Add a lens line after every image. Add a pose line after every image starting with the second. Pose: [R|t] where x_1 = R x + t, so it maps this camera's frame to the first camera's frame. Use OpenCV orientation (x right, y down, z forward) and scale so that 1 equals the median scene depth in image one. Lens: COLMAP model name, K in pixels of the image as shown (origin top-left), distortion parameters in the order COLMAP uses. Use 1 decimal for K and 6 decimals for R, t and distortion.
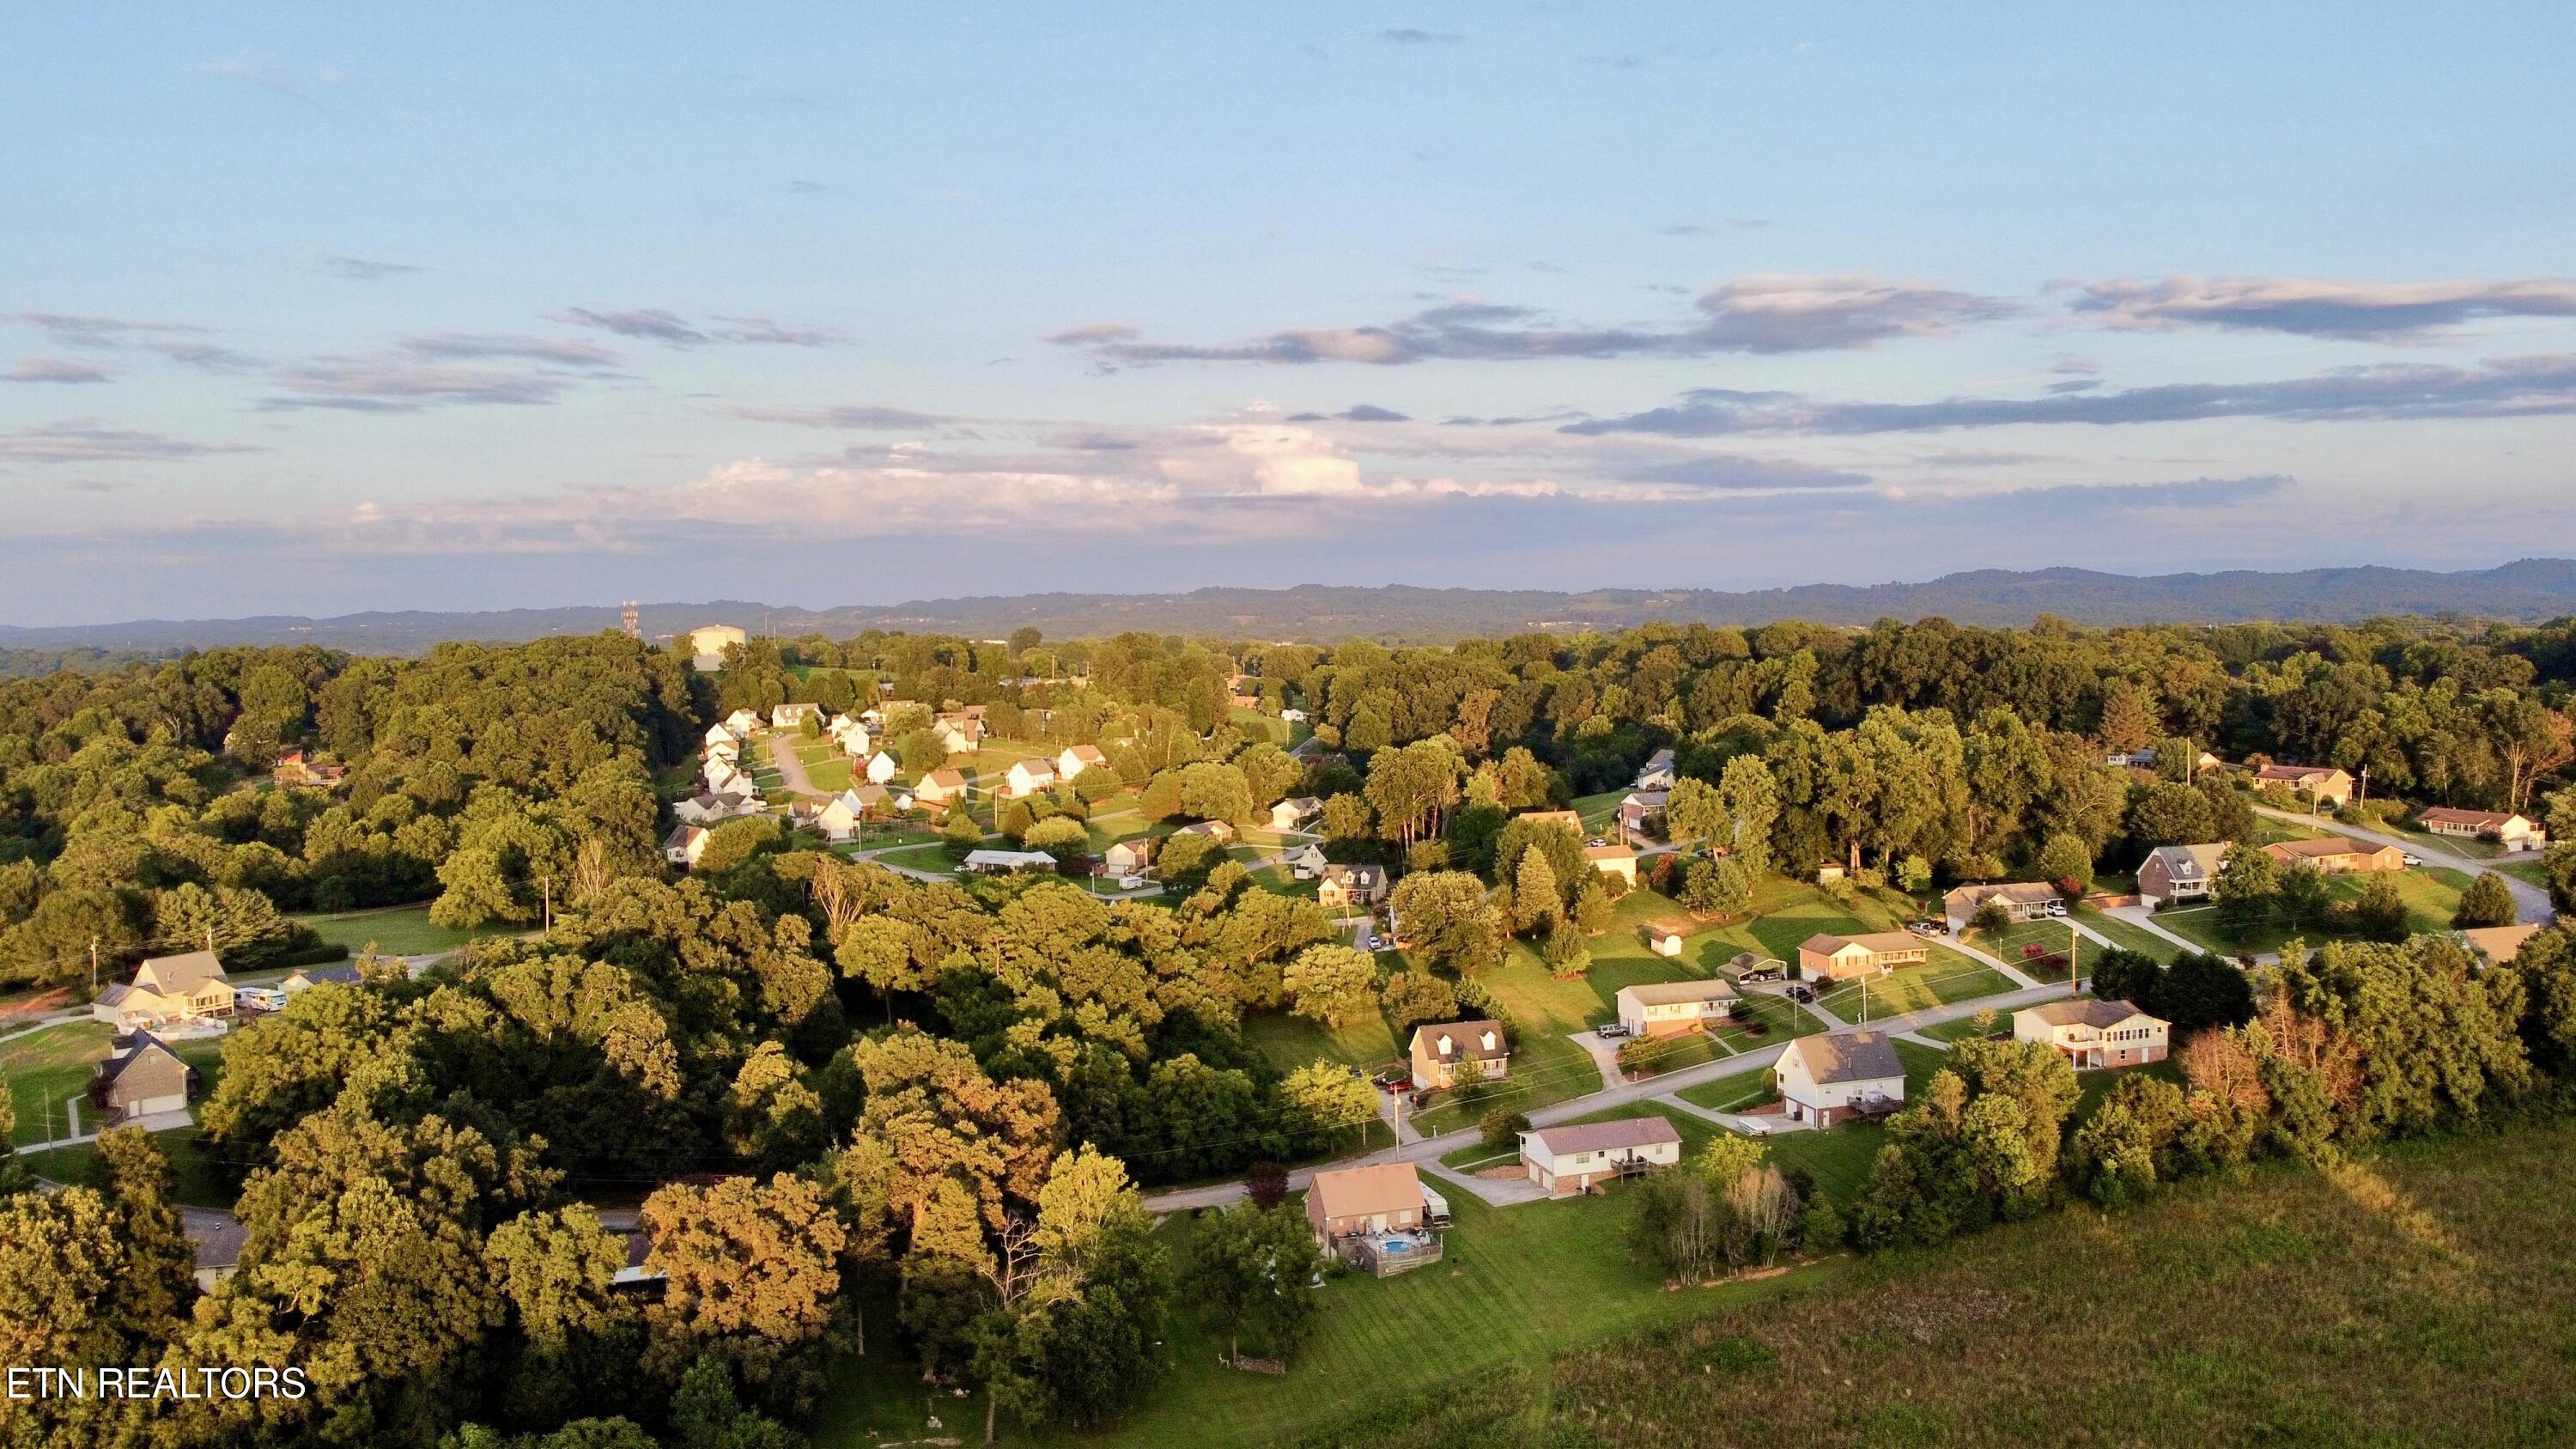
lens RADIAL K [[1954.4, 0, 1288.0], [0, 1954.4, 724.5], [0, 0, 1]] dist [0.006686, -0.015645]
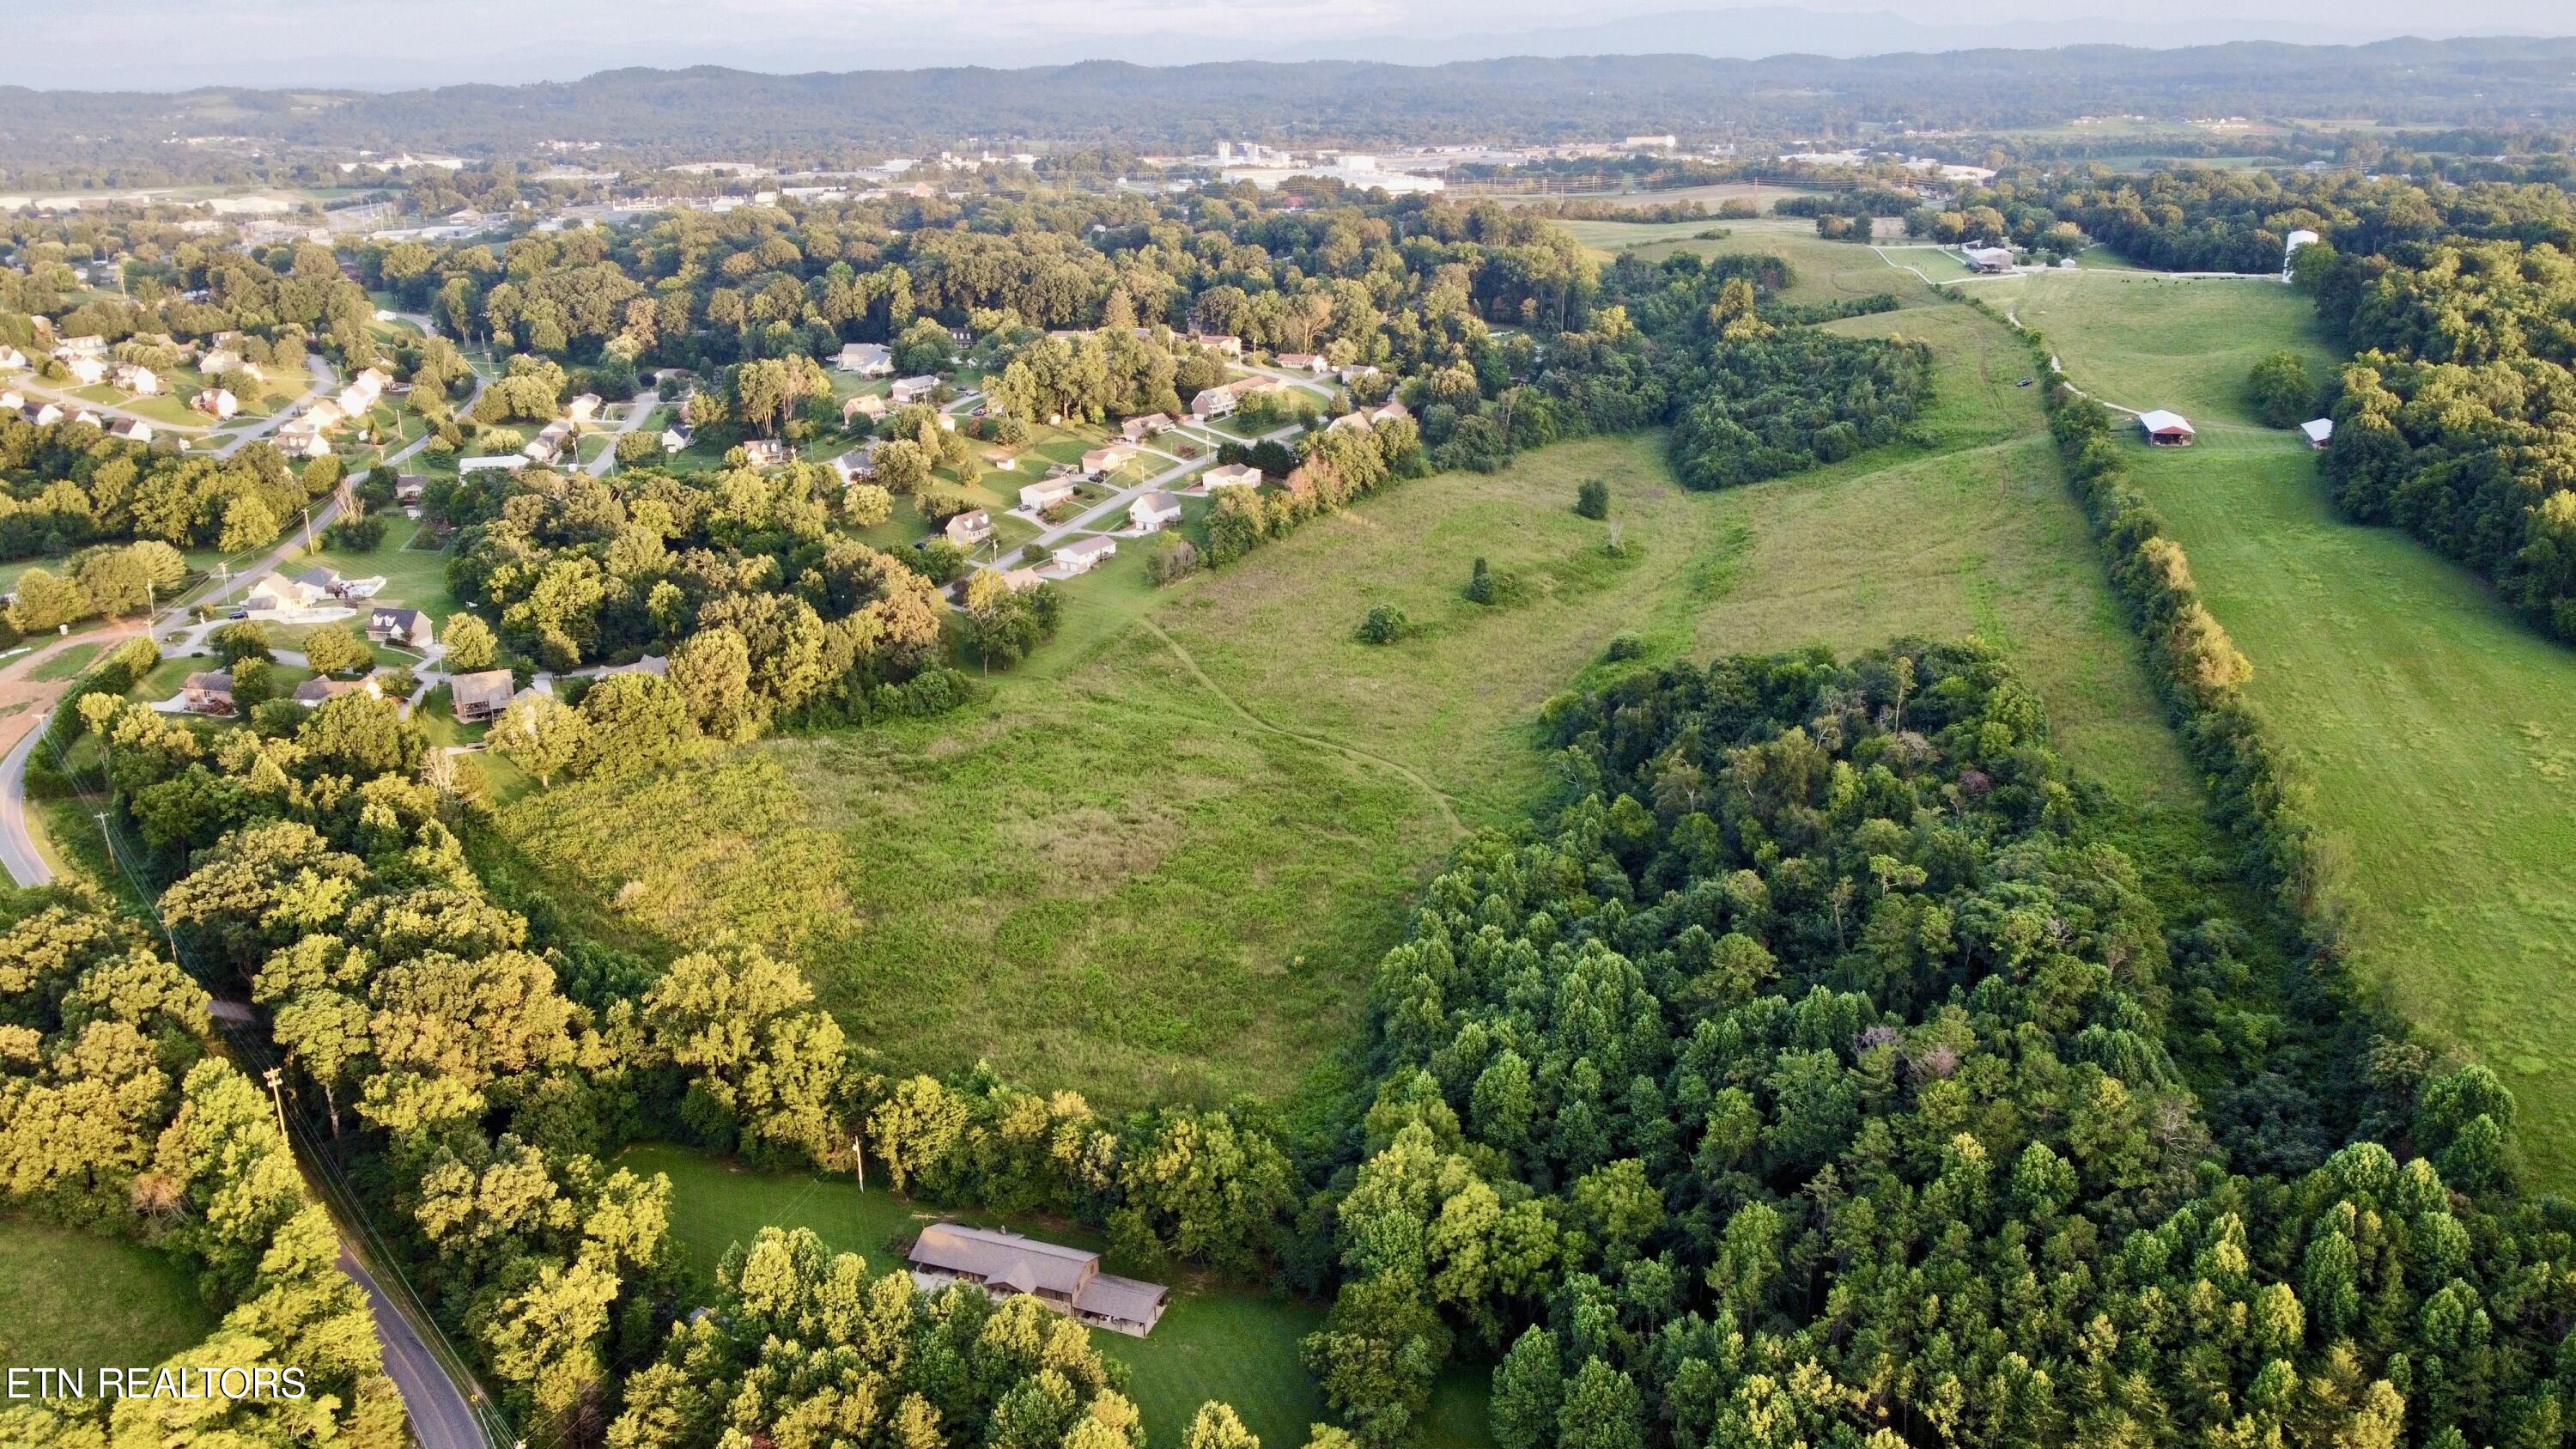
lens RADIAL K [[1954.4, 0, 1288.0], [0, 1954.4, 724.5], [0, 0, 1]] dist [0.006686, -0.015645]
pose [[0.782179, -0.198103, 0.590721, -0.893630], [0.042360, 0.962820, 0.266801, -0.166871], [-0.621613, -0.183663, 0.761489, -0.818797]]
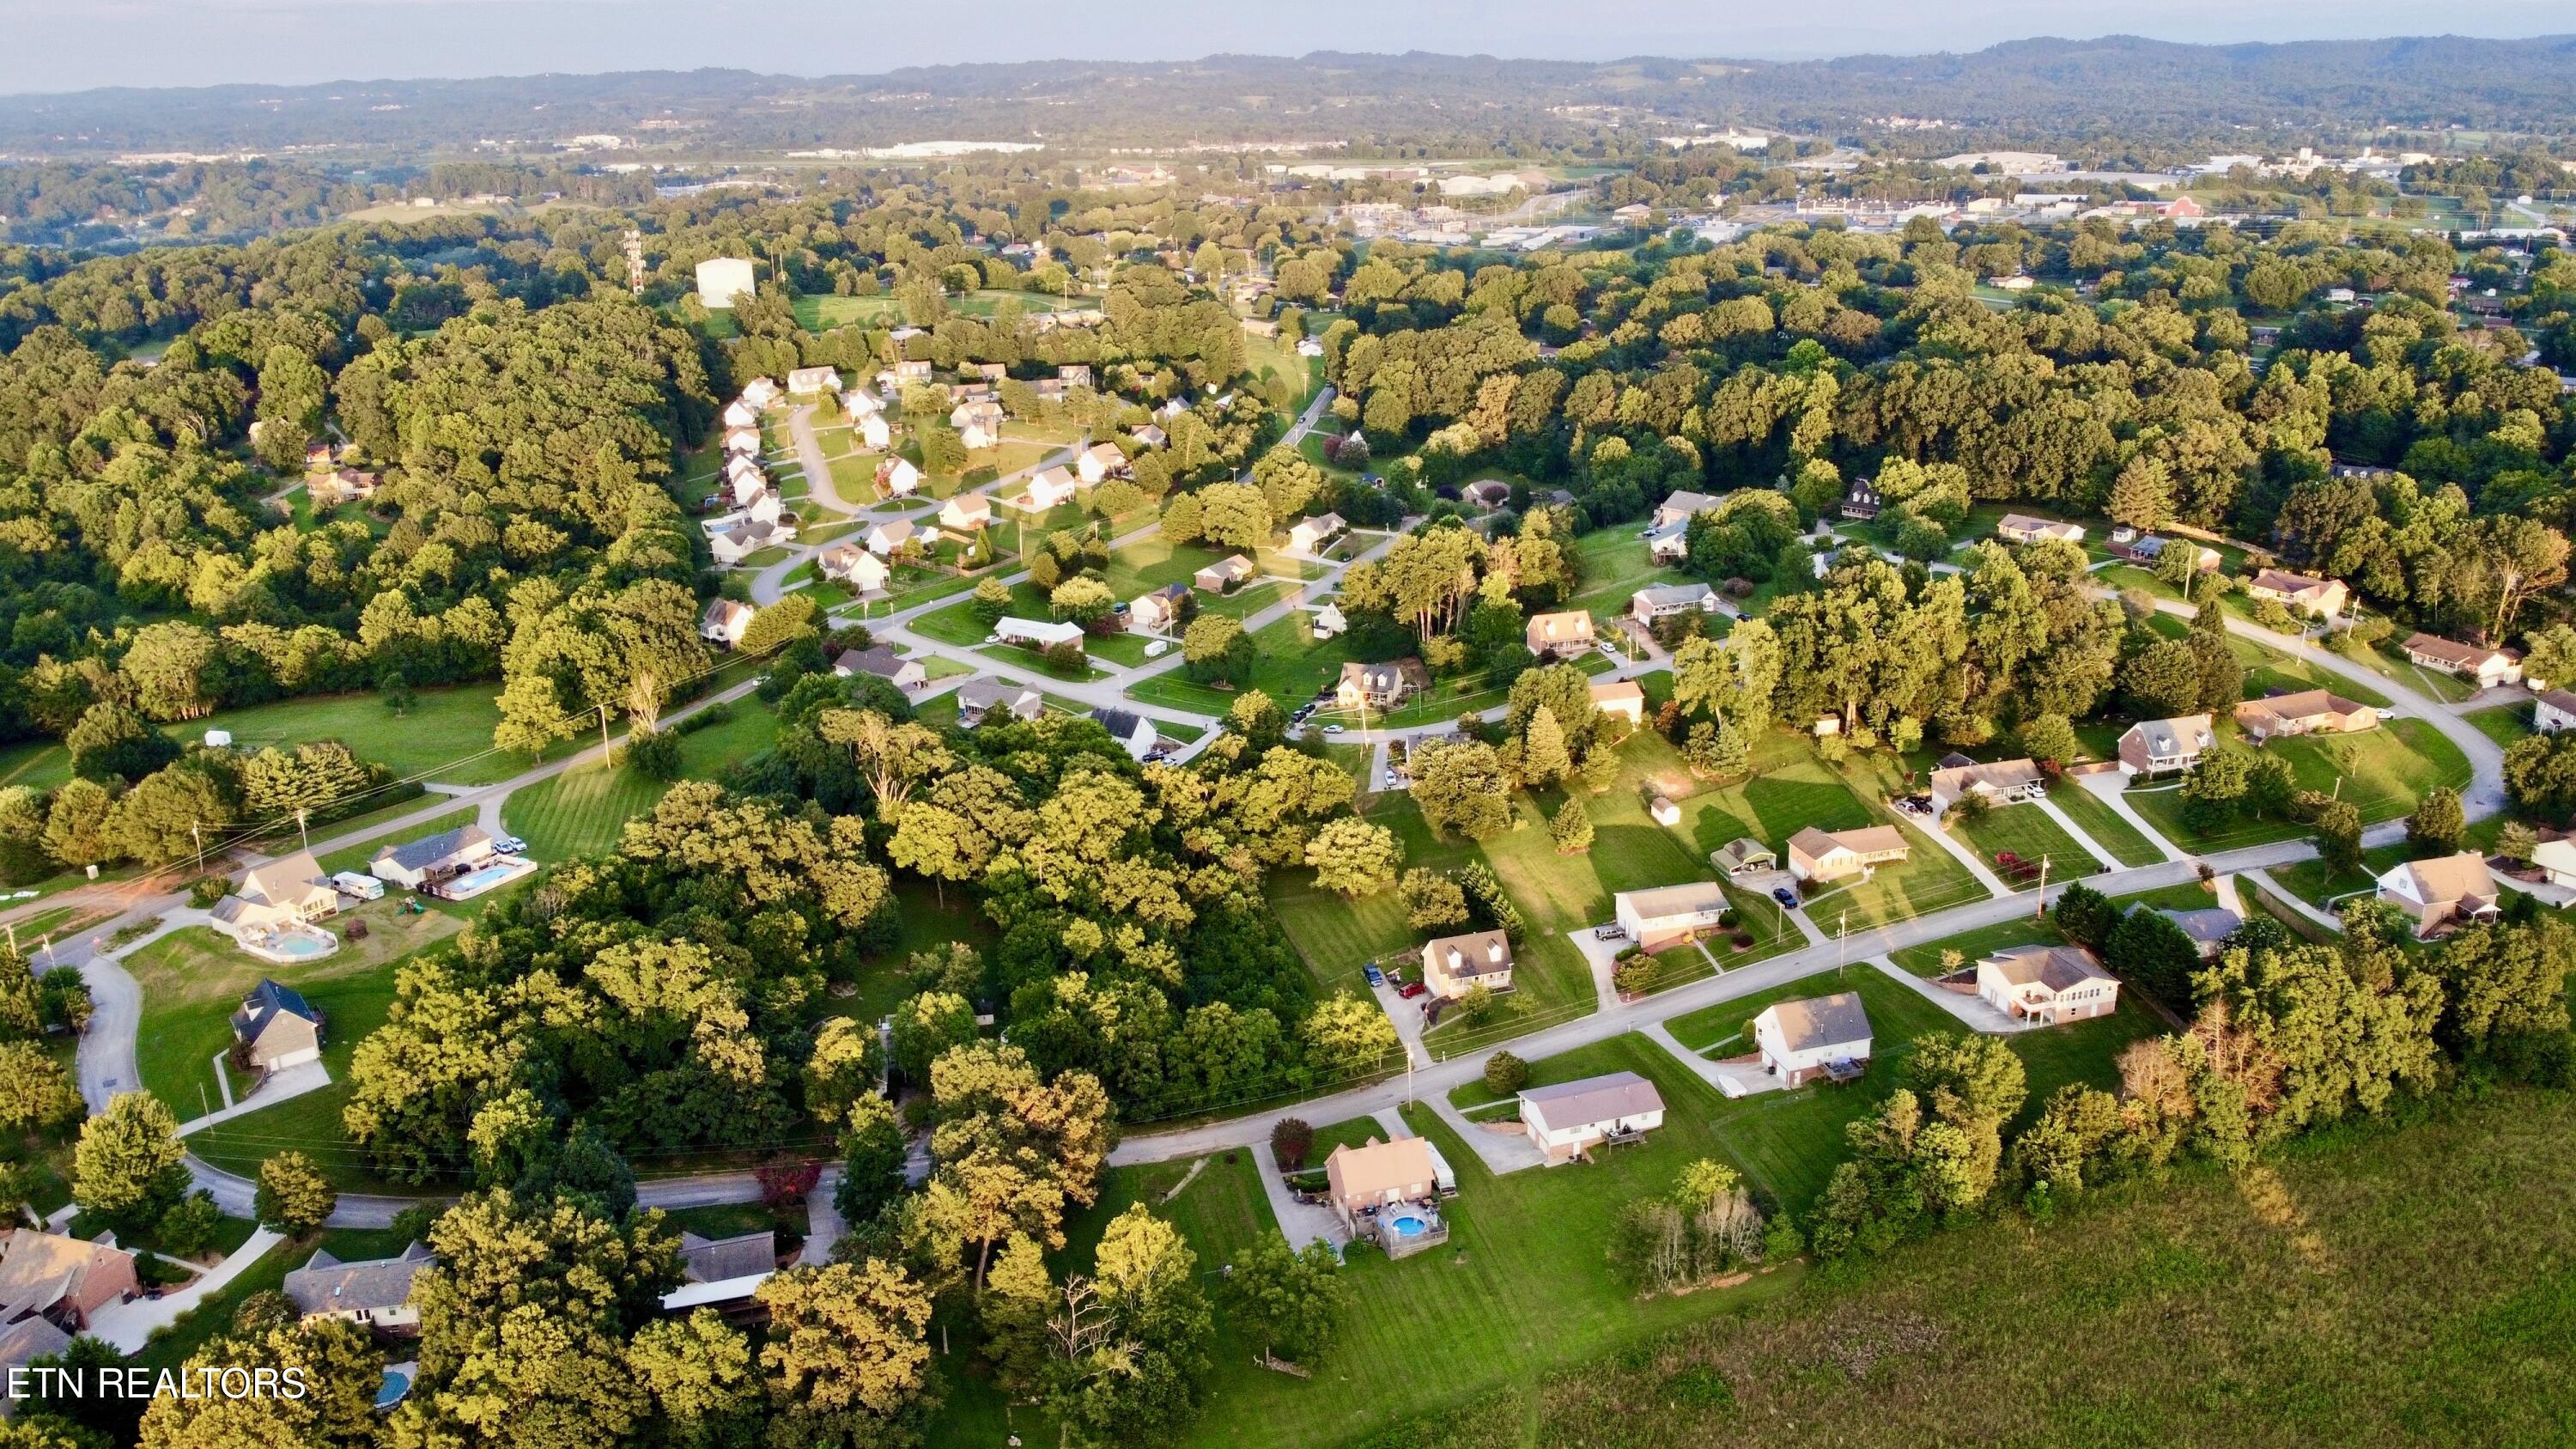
lens RADIAL K [[1954.4, 0, 1288.0], [0, 1954.4, 724.5], [0, 0, 1]] dist [0.006686, -0.015645]
pose [[0.999974, -0.000373, -0.007177, -0.004520], [0.002264, 0.964177, 0.265248, -0.238685], [0.006821, -0.265258, 0.964153, -0.014633]]
